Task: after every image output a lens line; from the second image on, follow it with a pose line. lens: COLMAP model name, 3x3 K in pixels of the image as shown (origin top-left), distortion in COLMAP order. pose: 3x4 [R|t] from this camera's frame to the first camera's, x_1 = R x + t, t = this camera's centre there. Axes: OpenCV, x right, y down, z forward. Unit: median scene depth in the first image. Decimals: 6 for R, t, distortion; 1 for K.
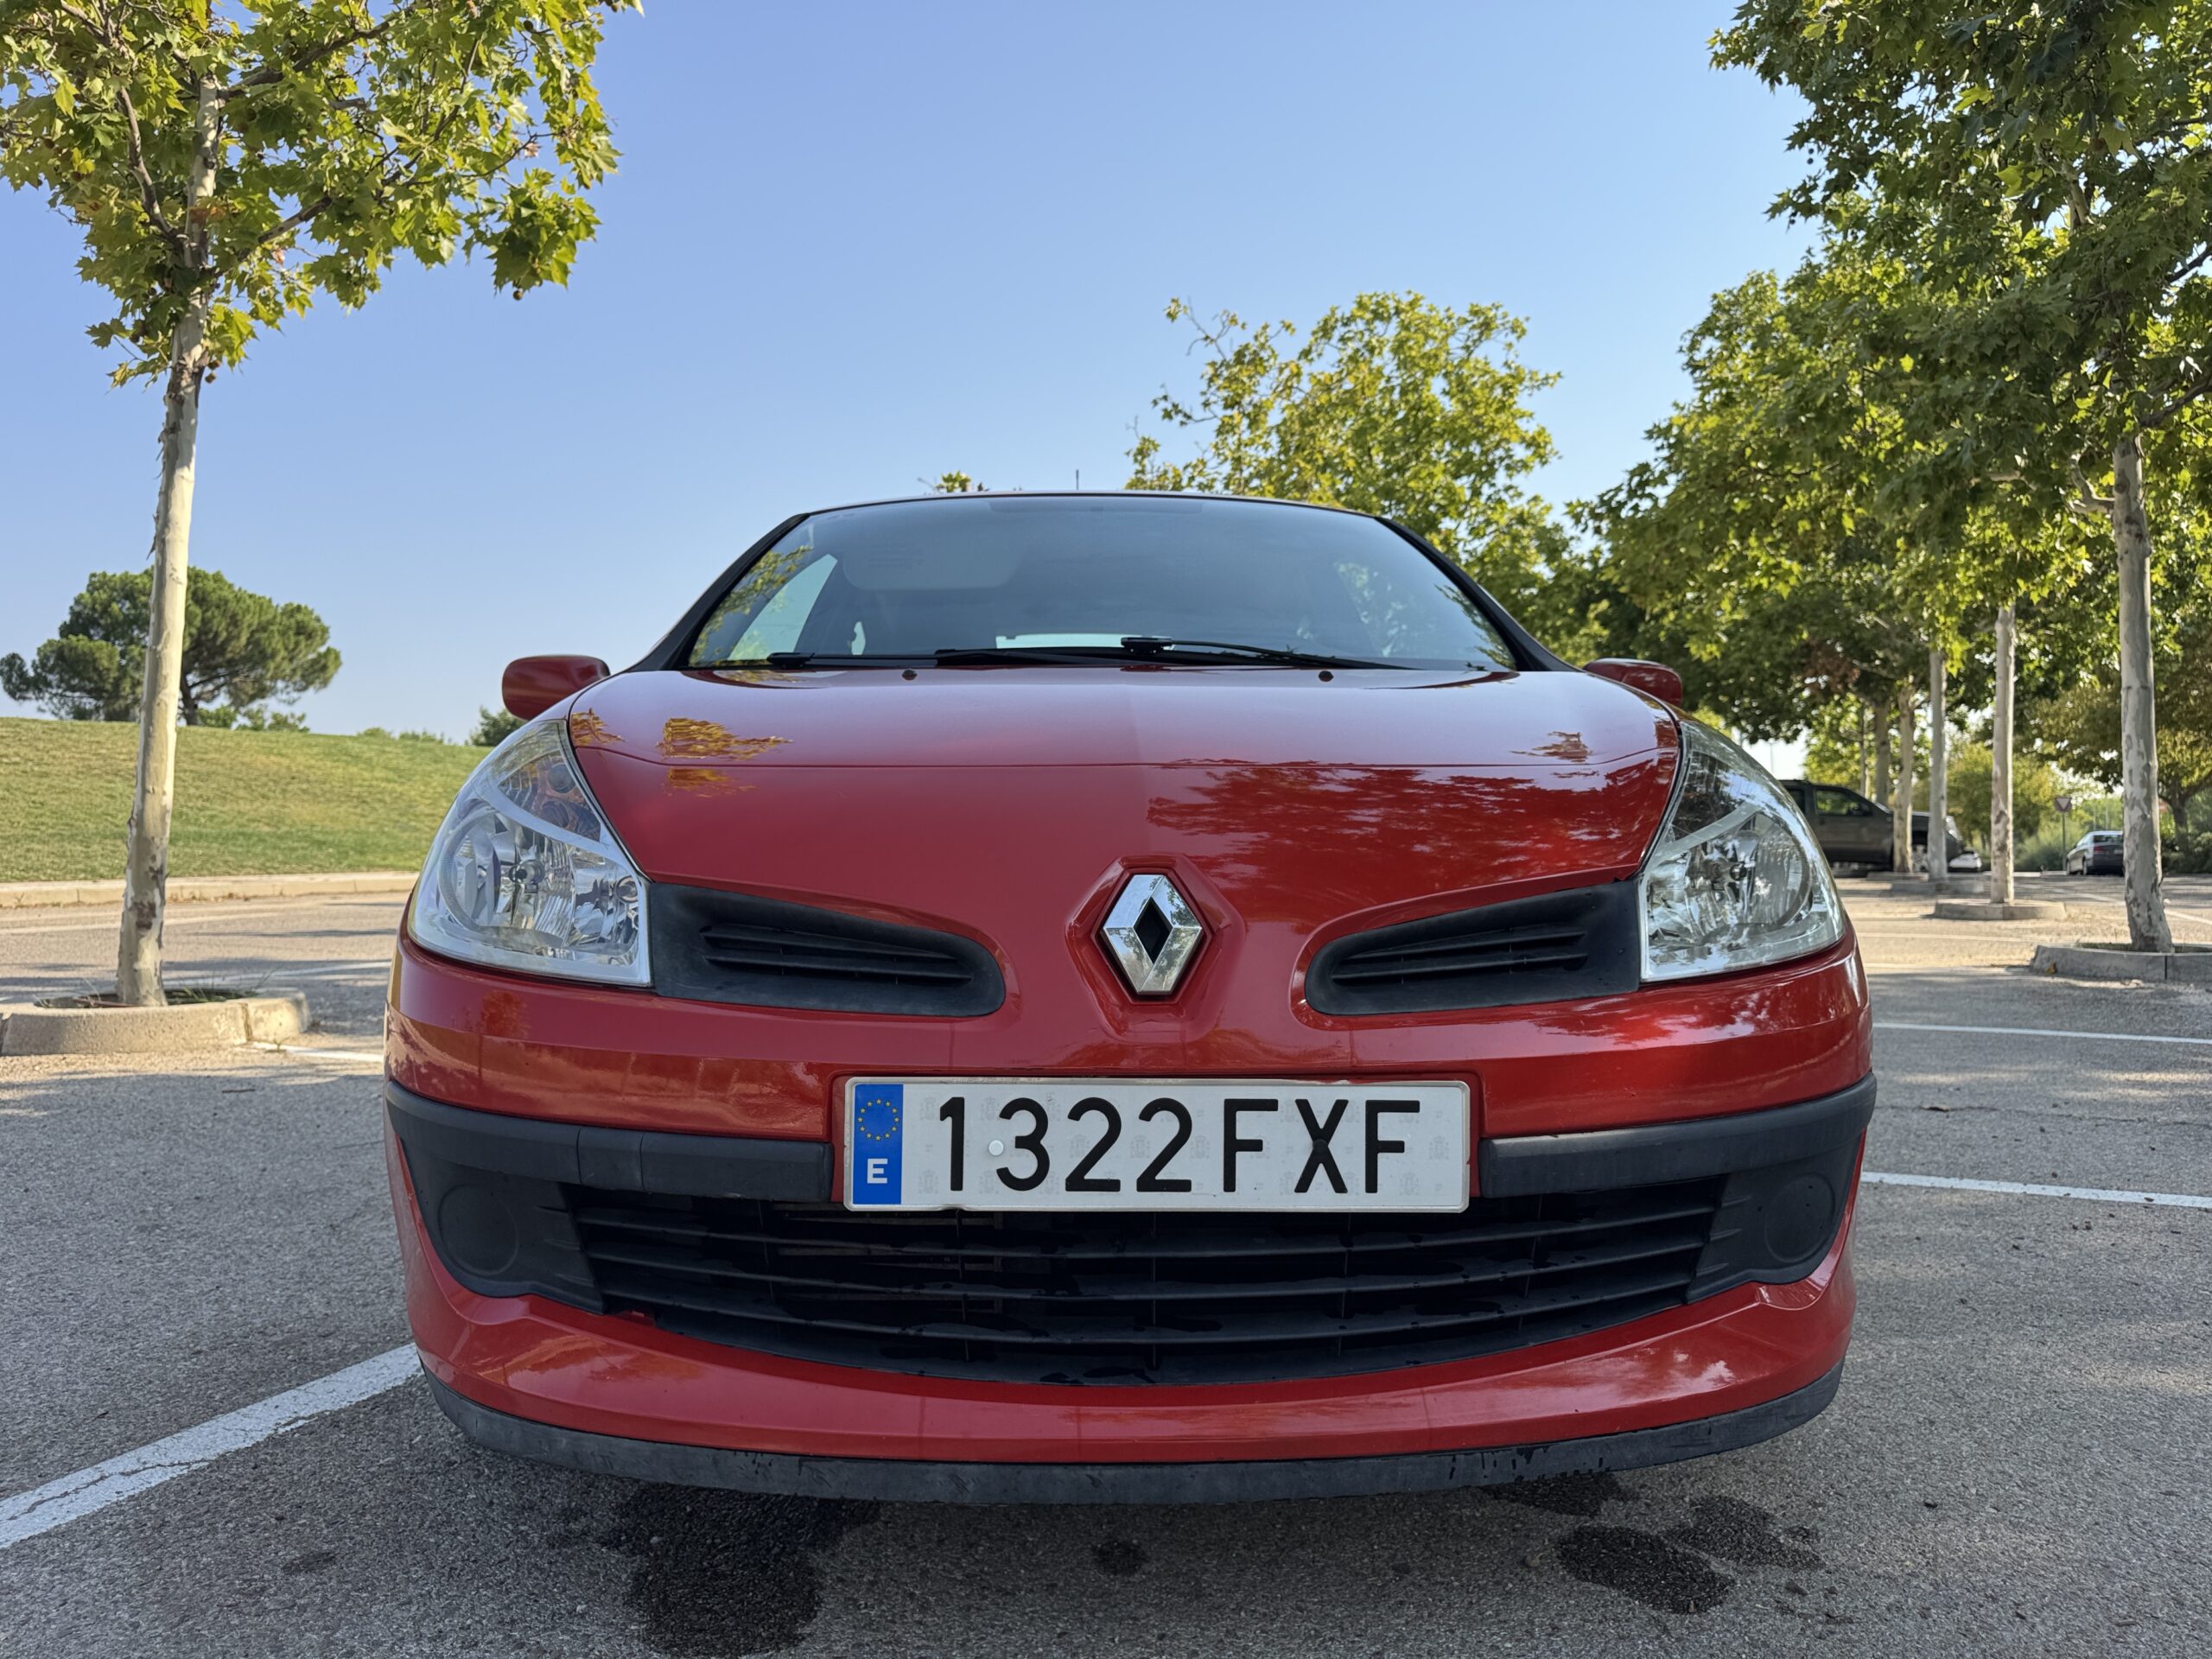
lens RADIAL K [[1555.9, 0, 1098.2], [0, 1555.9, 821.4], [0, 0, 1]] dist [0.000822, -0.005128]
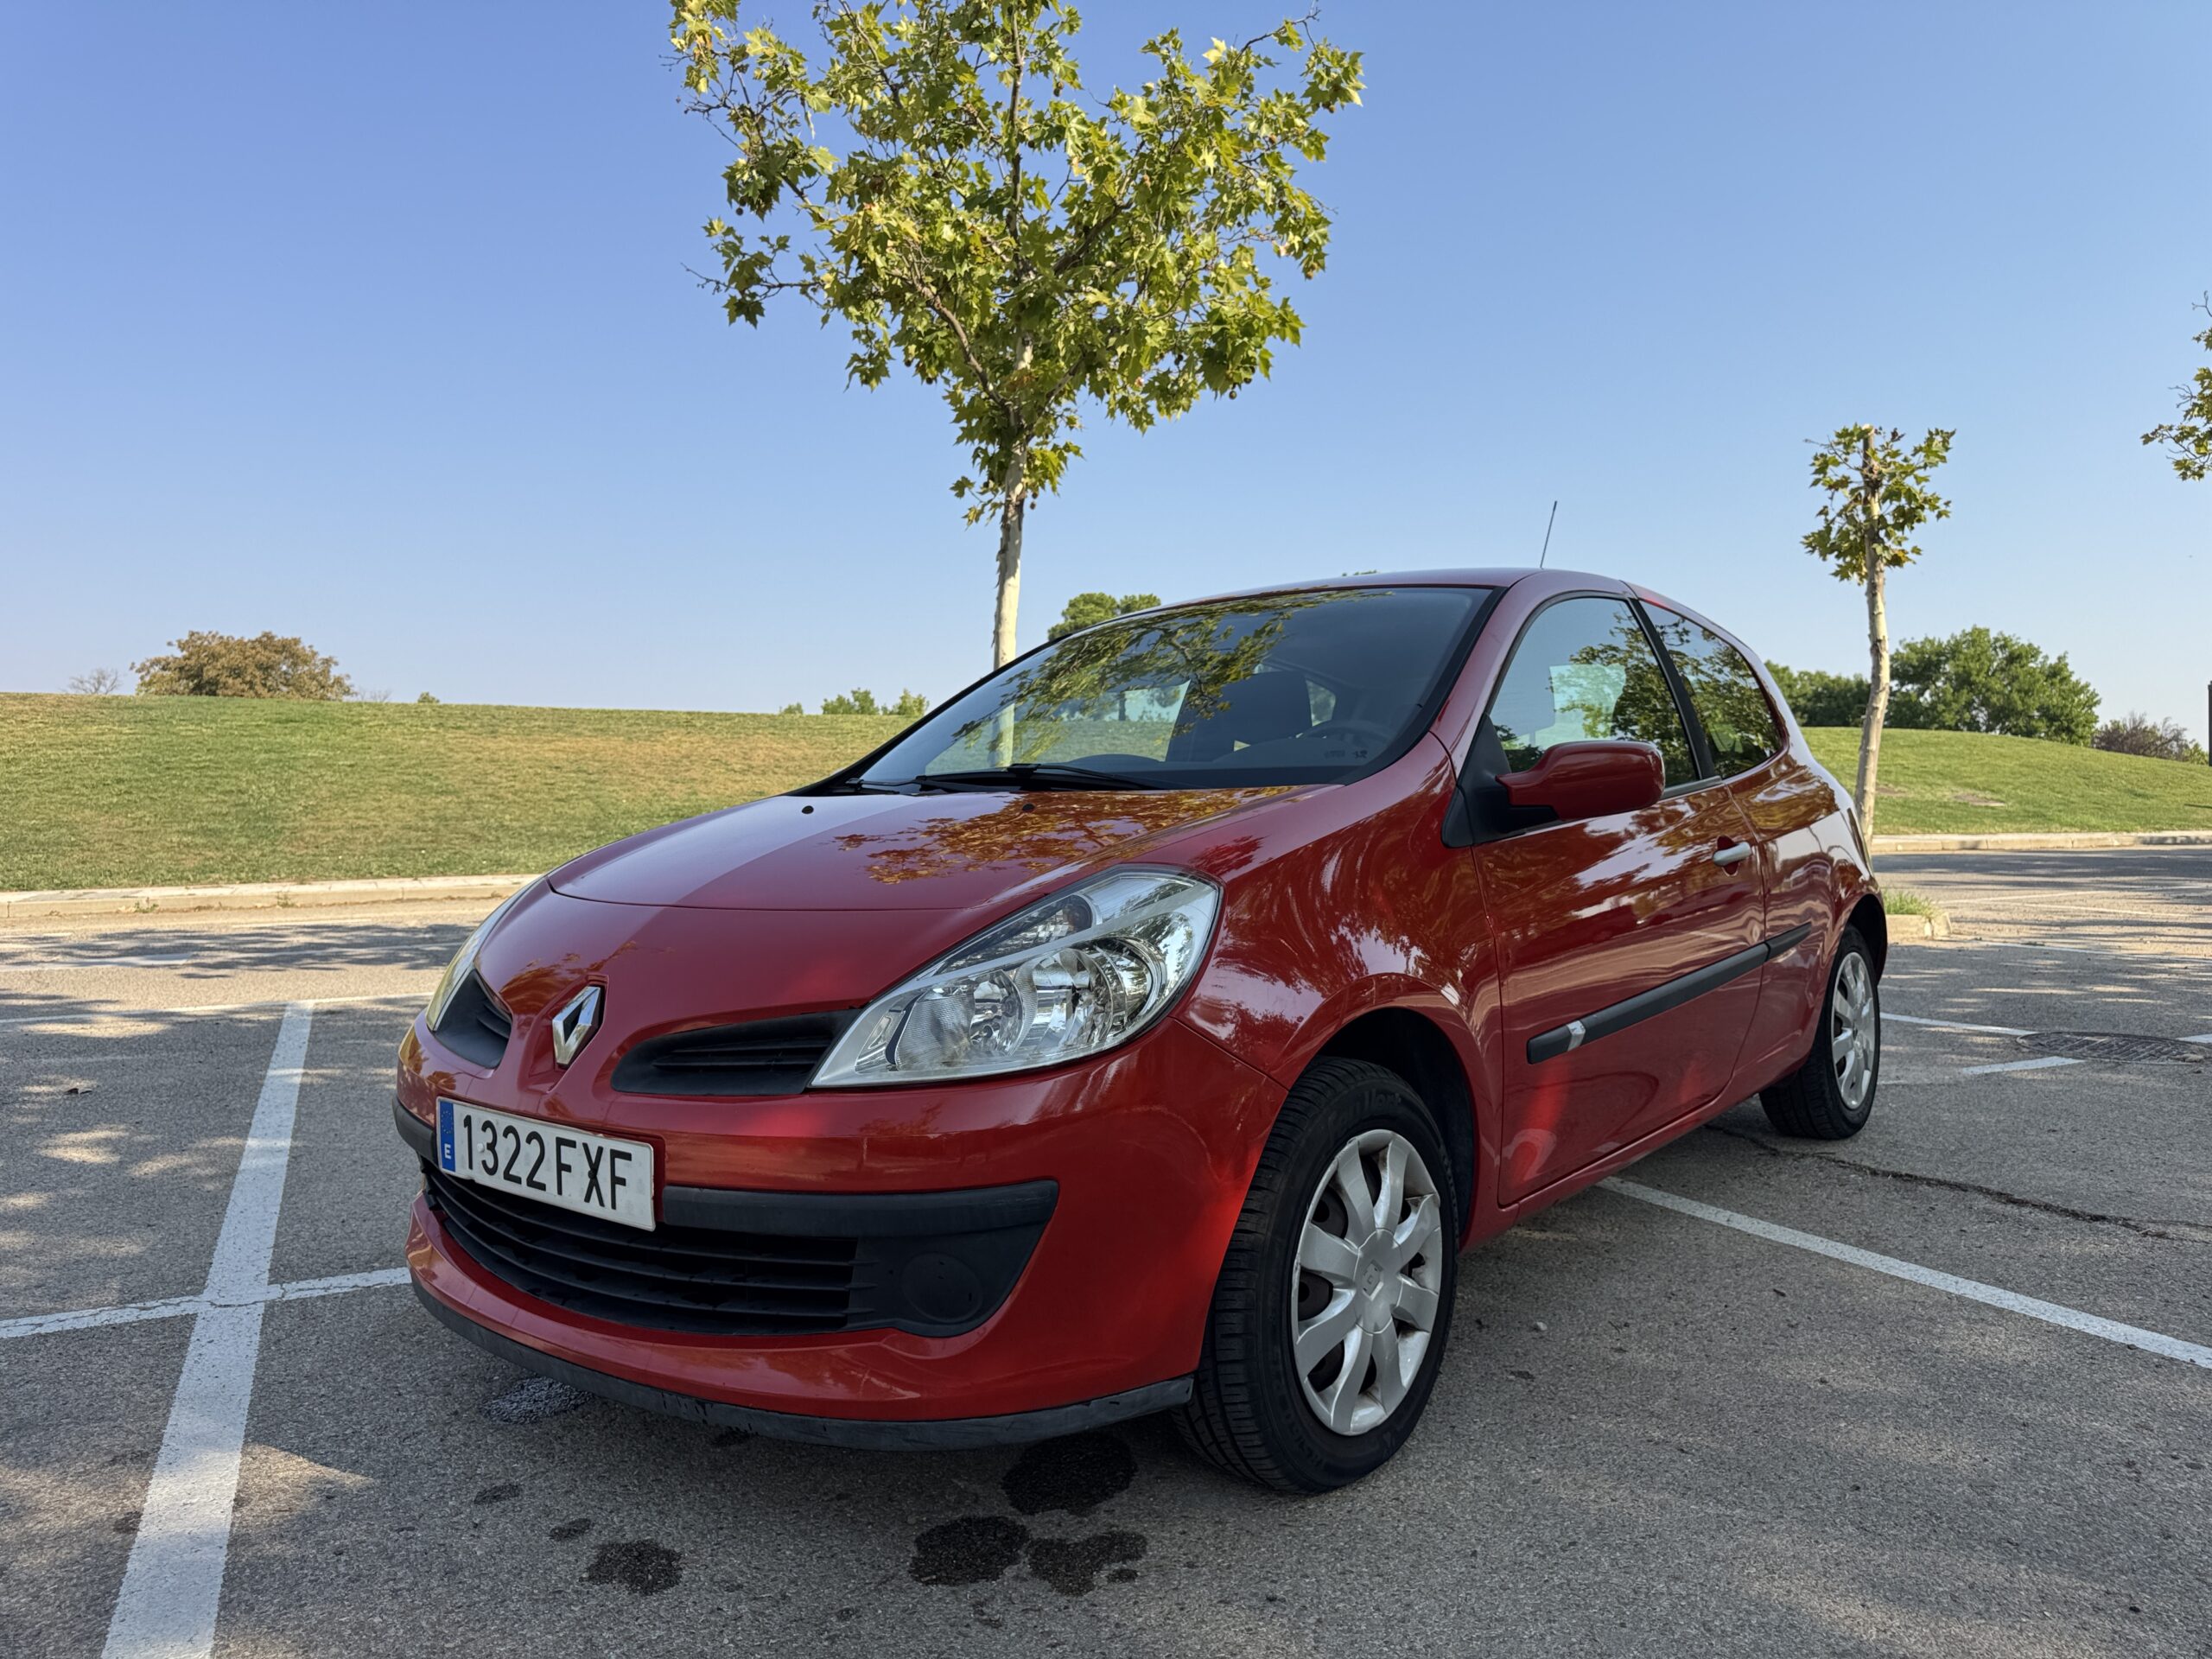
lens RADIAL K [[1527.7, 0, 1106.0], [0, 1527.7, 829.5], [0, 0, 1]] dist [0.092614, -0.001083]
pose [[0.758556, -0.000659, -0.651607, 1.184763], [0.020419, 0.999532, 0.022760, -0.125806], [0.651288, -0.030570, 0.758215, 0.119256]]
